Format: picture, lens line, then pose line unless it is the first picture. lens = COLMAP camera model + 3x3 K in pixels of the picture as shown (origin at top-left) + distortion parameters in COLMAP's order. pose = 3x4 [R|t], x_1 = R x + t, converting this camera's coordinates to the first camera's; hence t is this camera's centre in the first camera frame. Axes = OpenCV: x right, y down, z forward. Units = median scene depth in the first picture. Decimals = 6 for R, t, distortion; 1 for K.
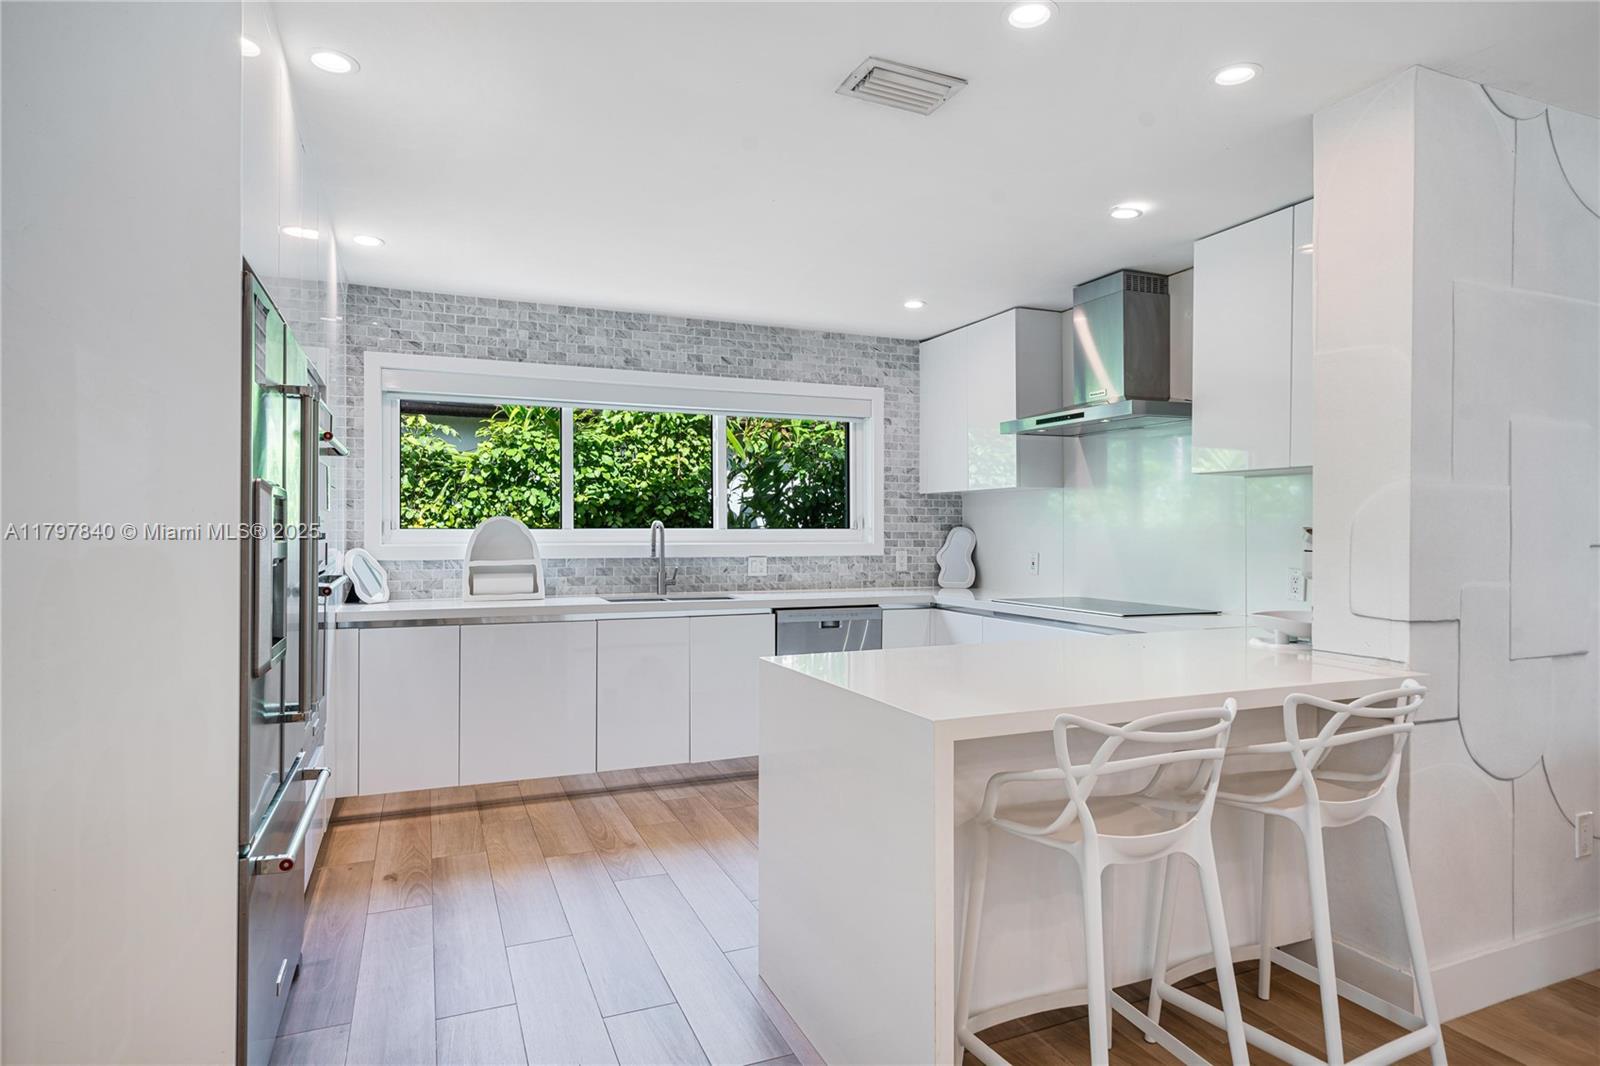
lens RADIAL K [[876.8, 0, 800.0], [0, 876.8, 533.0], [0, 0, 1]] dist [-0.000282, -0.000230]
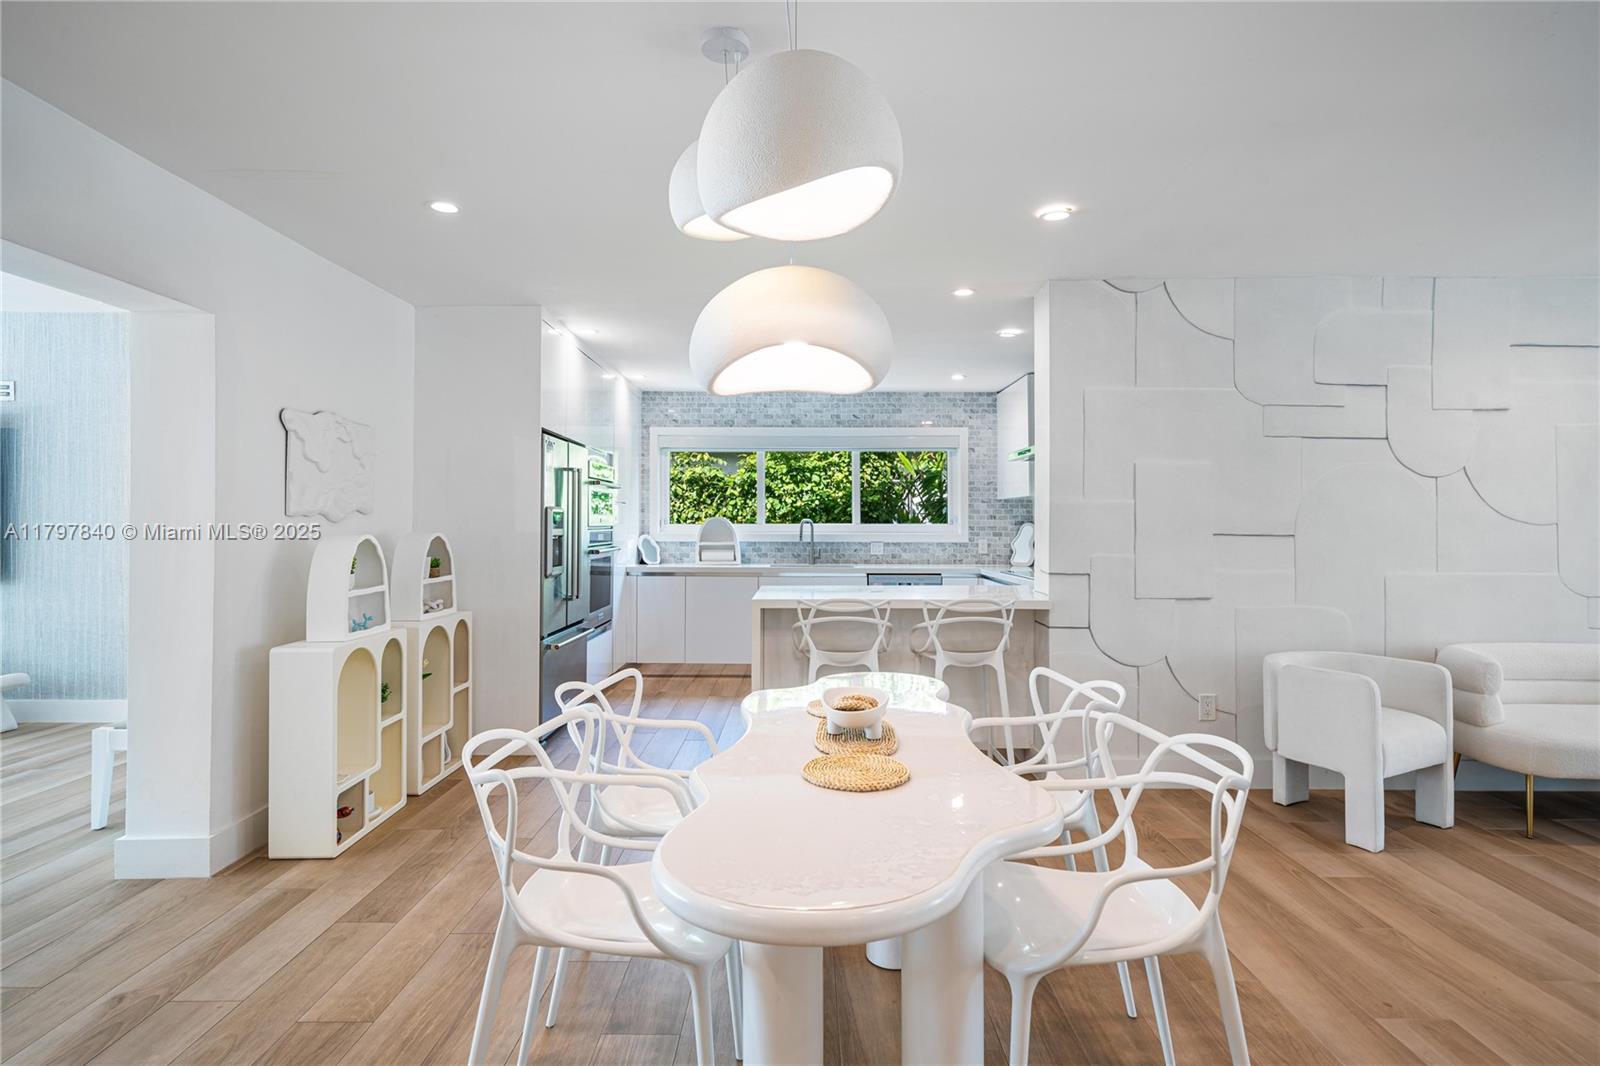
lens RADIAL K [[804.1, 0, 800.0], [0, 804.1, 533.0], [0, 0, 1]] dist [0.000302, 0.000069]
pose [[0.915507, 0.005008, -0.402271, 0.373225], [-0.002279, 0.999971, 0.007261, 0.001064], [0.402296, -0.005730, 0.915492, -0.330722]]
